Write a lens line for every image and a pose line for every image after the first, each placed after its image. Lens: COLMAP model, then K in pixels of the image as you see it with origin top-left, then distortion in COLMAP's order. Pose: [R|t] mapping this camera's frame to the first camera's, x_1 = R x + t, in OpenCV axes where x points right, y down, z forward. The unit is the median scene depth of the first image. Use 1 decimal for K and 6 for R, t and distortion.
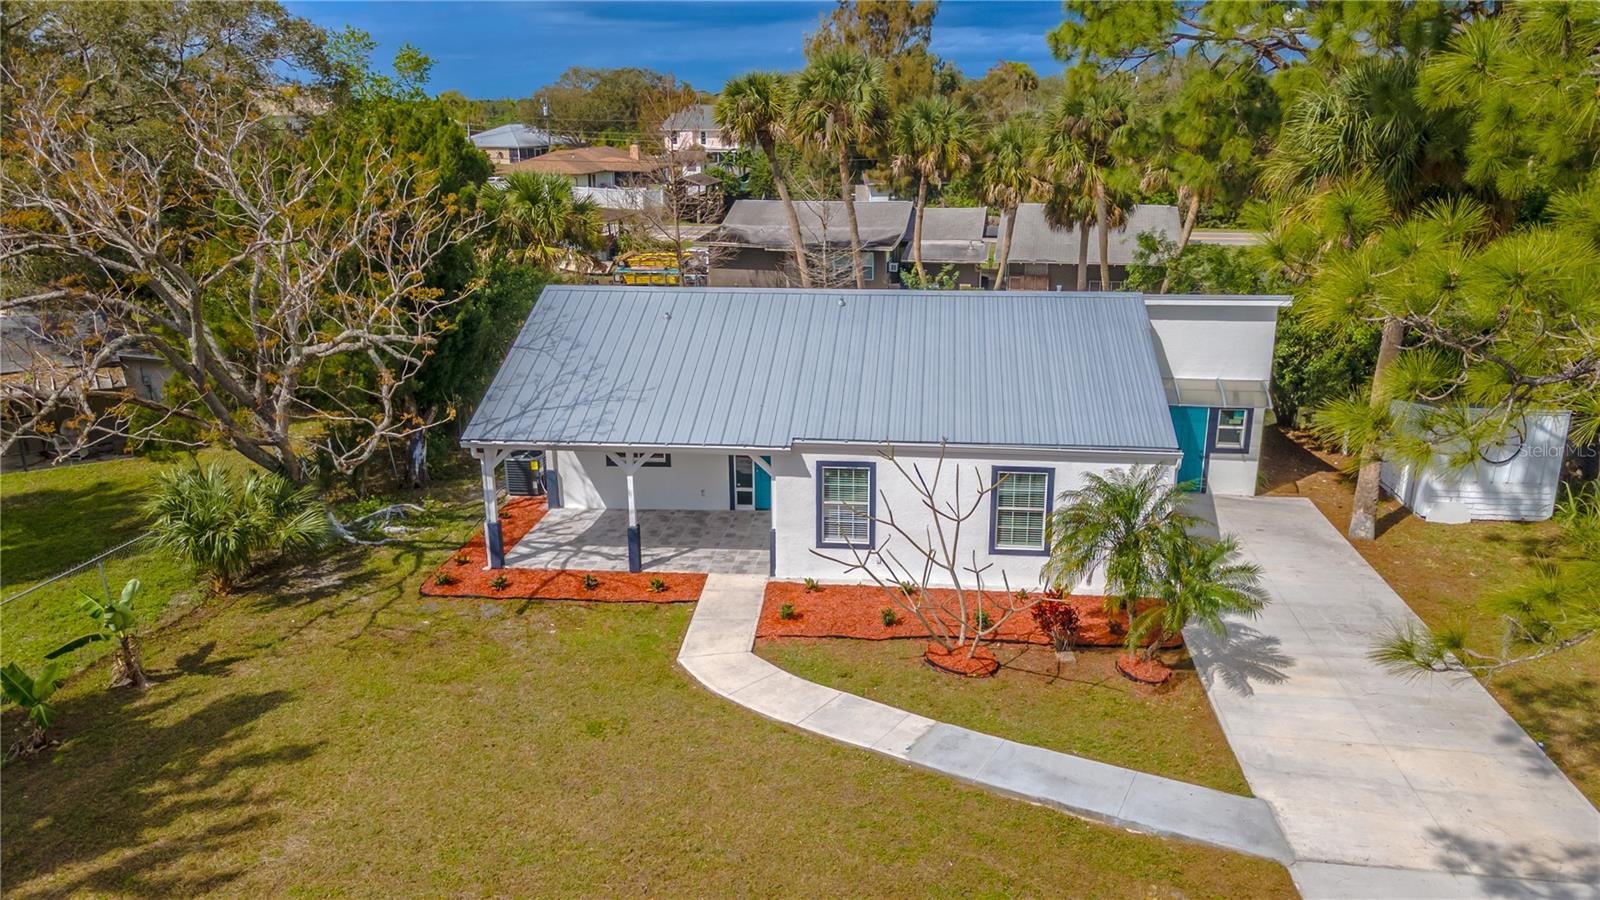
lens RADIAL K [[1179.3, 0, 794.1], [0, 1179.3, 449.2], [0, 0, 1]] dist [0.047304, 0.007149]
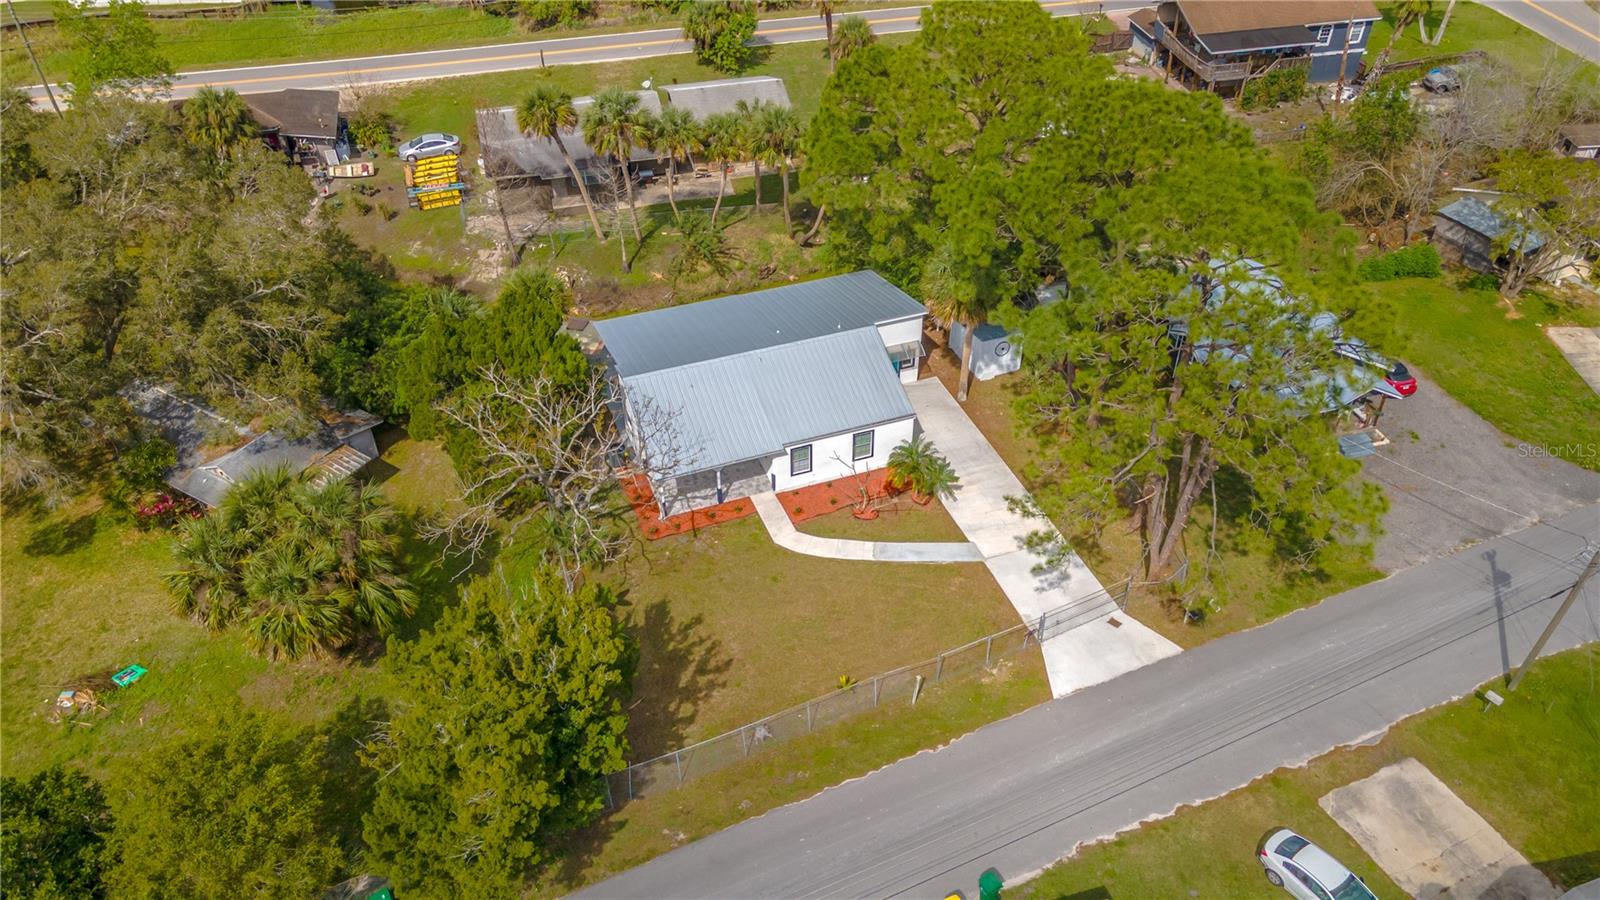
lens RADIAL K [[1179.3, 0, 802.1], [0, 1179.3, 450.9], [0, 0, 1]] dist [0.047304, 0.007149]
pose [[0.892318, -0.287004, 0.348421, -0.854918], [0.133789, 0.905324, 0.403100, -1.018696], [-0.431125, -0.313078, 0.846235, -1.186959]]
